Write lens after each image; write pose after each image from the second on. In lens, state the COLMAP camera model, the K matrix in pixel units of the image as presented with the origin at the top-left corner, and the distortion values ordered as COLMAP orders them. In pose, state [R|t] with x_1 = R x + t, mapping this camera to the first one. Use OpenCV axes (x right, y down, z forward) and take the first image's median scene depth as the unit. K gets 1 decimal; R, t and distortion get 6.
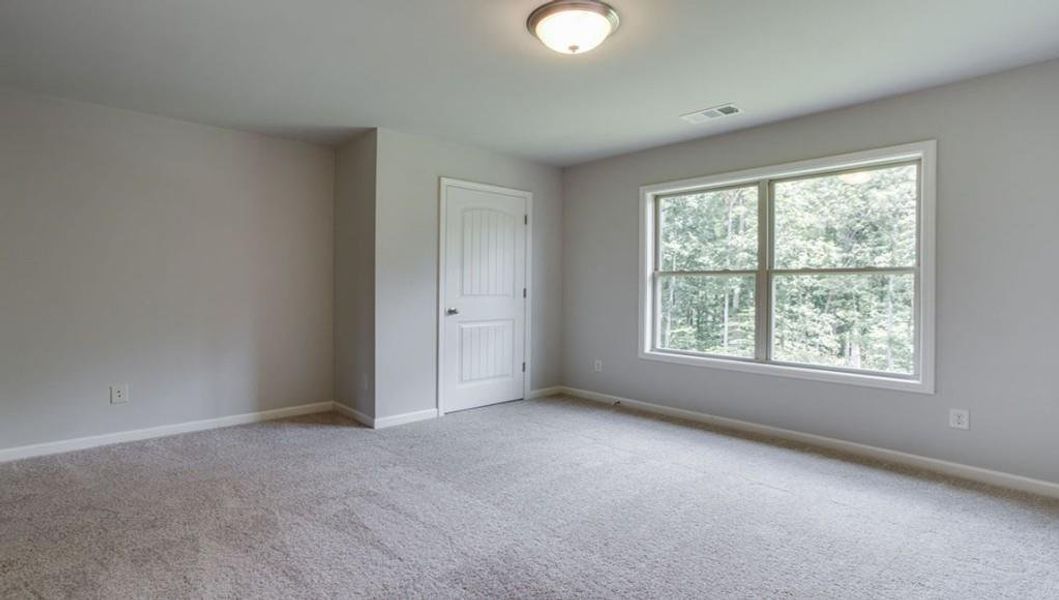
lens RADIAL K [[519.0, 0, 523.3], [0, 519.0, 290.6], [0, 0, 1]] dist [-0.070058, 0.028354]
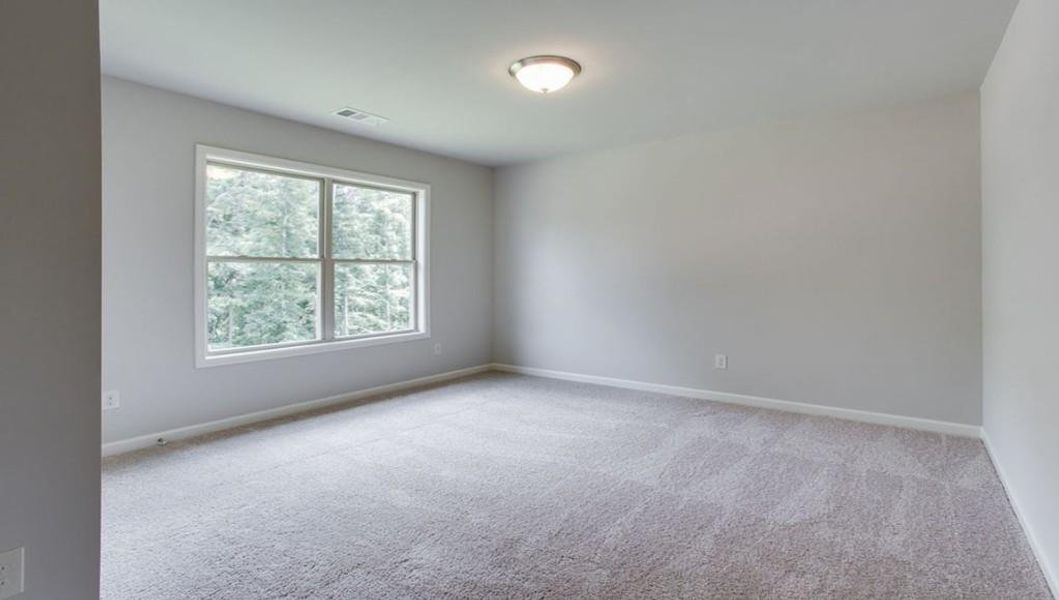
lens RADIAL K [[519.0, 0, 523.3], [0, 519.0, 290.6], [0, 0, 1]] dist [-0.070058, 0.028354]
pose [[-0.209796, -0.035646, 0.977095, -0.731295], [0.007420, 0.999248, 0.038047, -0.010869], [-0.977717, 0.015232, -0.209373, 0.826863]]
